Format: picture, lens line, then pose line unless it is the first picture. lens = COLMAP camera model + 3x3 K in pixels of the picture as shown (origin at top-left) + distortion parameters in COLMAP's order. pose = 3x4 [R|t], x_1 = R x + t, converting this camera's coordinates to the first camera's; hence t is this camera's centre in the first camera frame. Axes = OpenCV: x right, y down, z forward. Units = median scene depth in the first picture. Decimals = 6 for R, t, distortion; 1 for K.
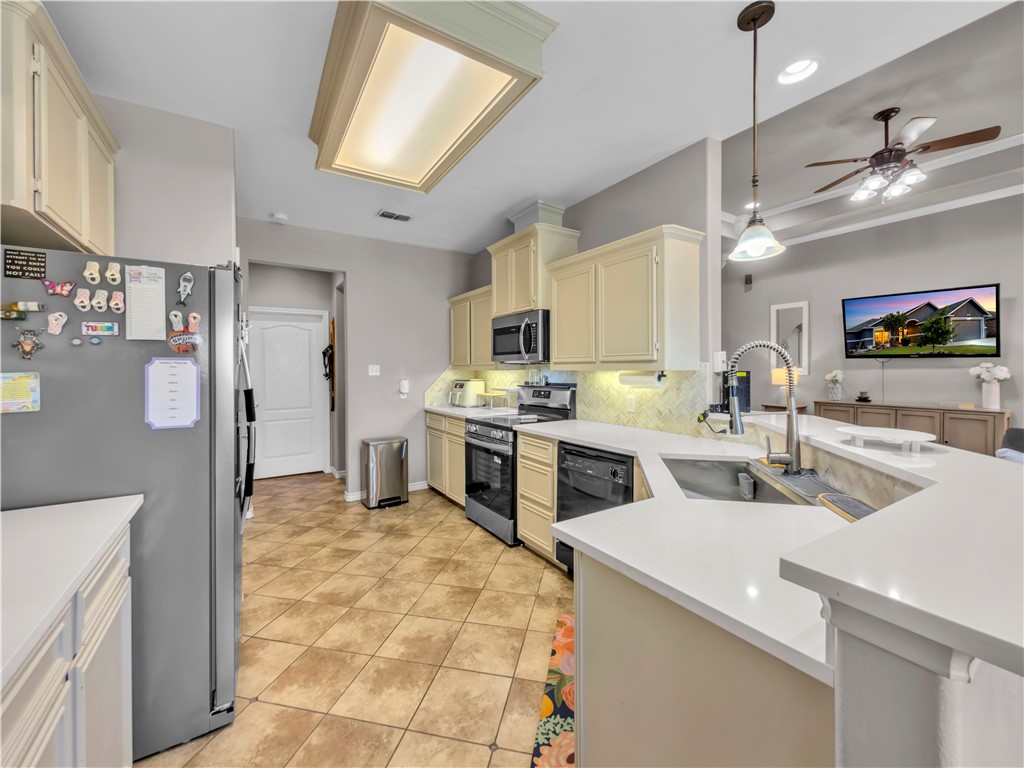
lens RADIAL K [[409.2, 0, 538.4], [0, 409.2, 372.6], [0, 0, 1]] dist [-0.000857, -0.000080]
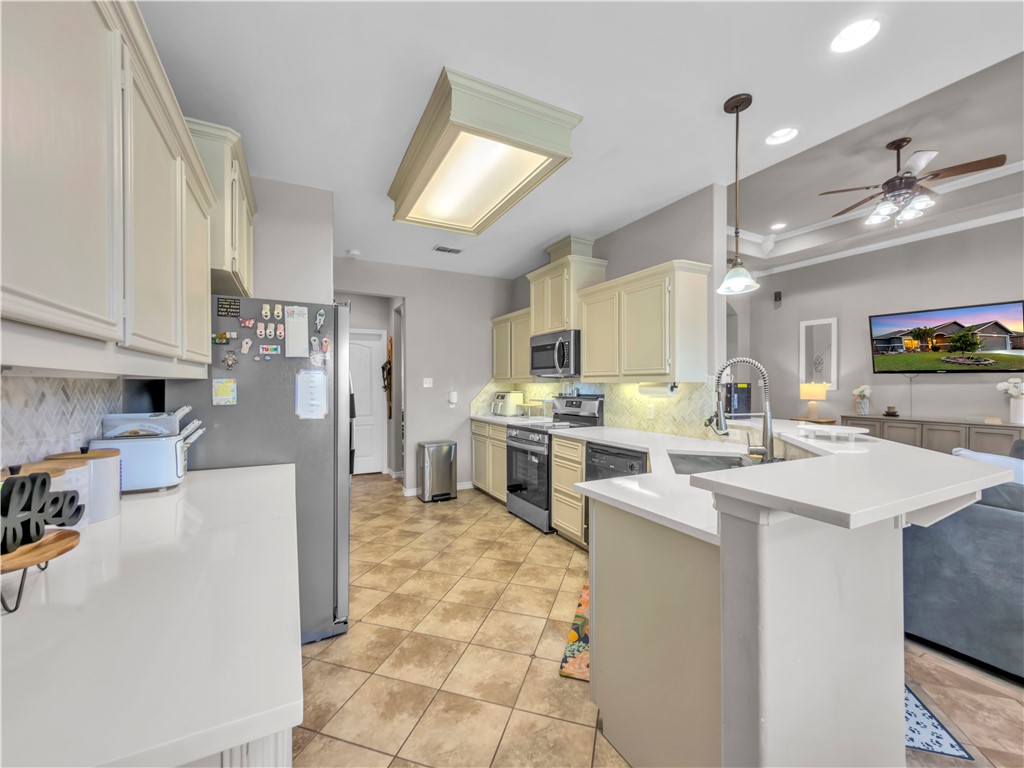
lens RADIAL K [[410.9, 0, 547.3], [0, 410.9, 407.0], [0, 0, 1]] dist [0.000623, 0.000130]
pose [[0.997870, 0.007158, -0.064840, 0.010625], [-0.004230, 0.998970, 0.045175, 0.011412], [0.065097, -0.044805, 0.996873, -0.170351]]
